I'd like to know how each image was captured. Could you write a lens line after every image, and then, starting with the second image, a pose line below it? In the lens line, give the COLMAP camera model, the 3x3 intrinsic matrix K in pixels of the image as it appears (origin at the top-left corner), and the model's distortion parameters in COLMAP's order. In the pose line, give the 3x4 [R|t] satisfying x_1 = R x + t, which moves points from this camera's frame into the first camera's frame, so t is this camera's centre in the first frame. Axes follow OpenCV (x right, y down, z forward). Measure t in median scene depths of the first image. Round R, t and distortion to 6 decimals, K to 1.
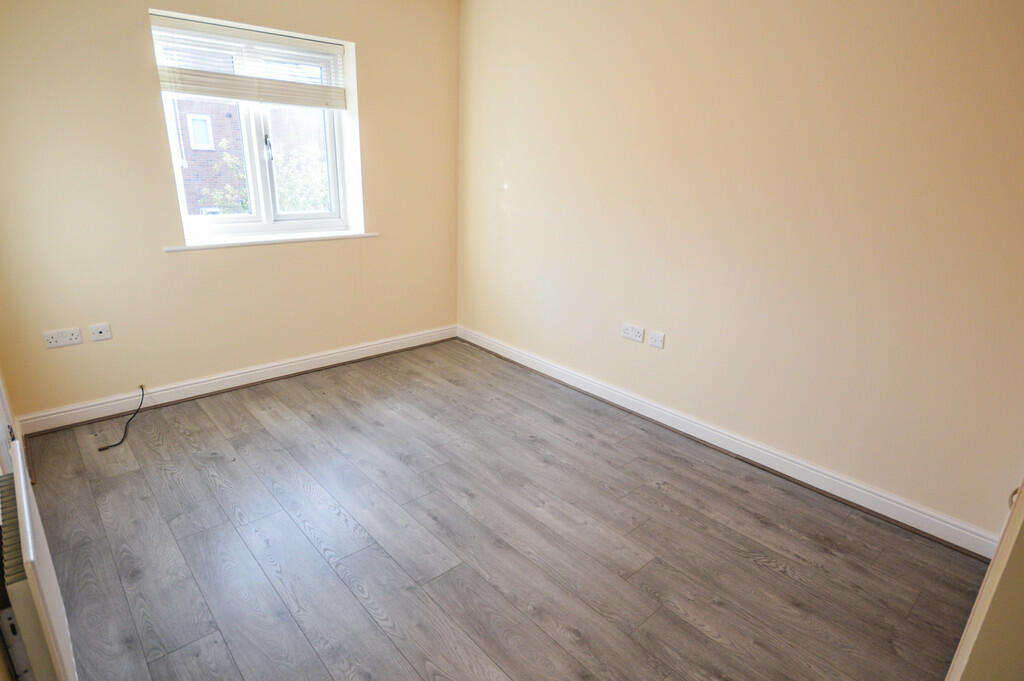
lens RADIAL K [[553.7, 0, 505.3], [0, 553.7, 342.6], [0, 0, 1]] dist [0.001365, -0.000364]
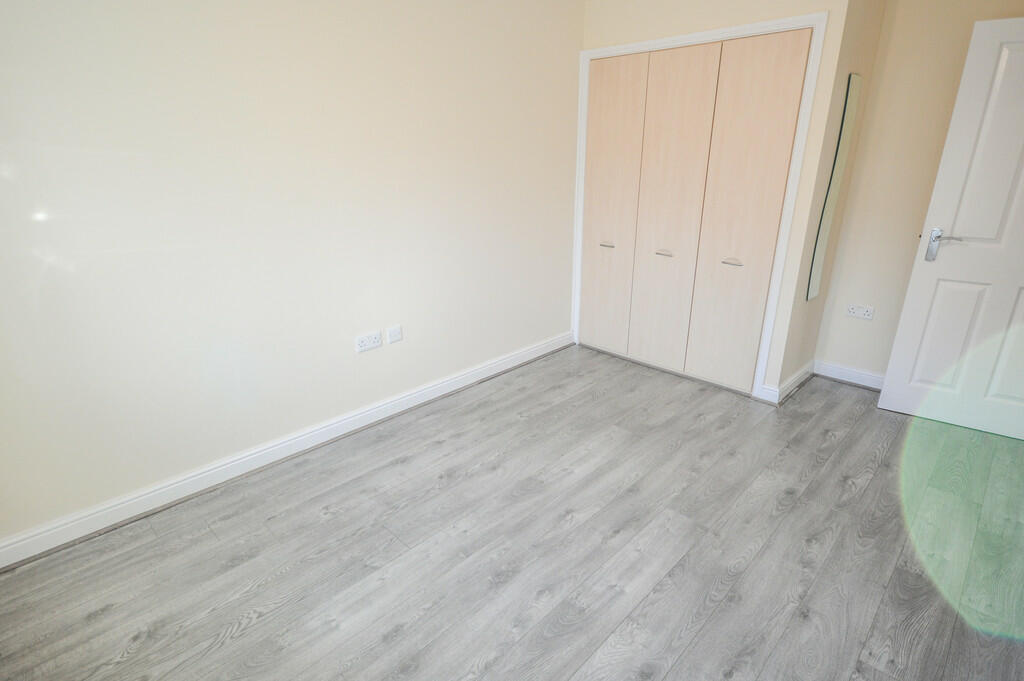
lens RADIAL K [[553.7, 0, 505.3], [0, 553.7, 342.6], [0, 0, 1]] dist [0.001365, -0.000364]
pose [[-0.084526, -0.352993, 0.931800, -0.751151], [0.321596, 0.875437, 0.360814, -0.317994], [-0.943097, 0.330161, 0.039524, 0.878446]]
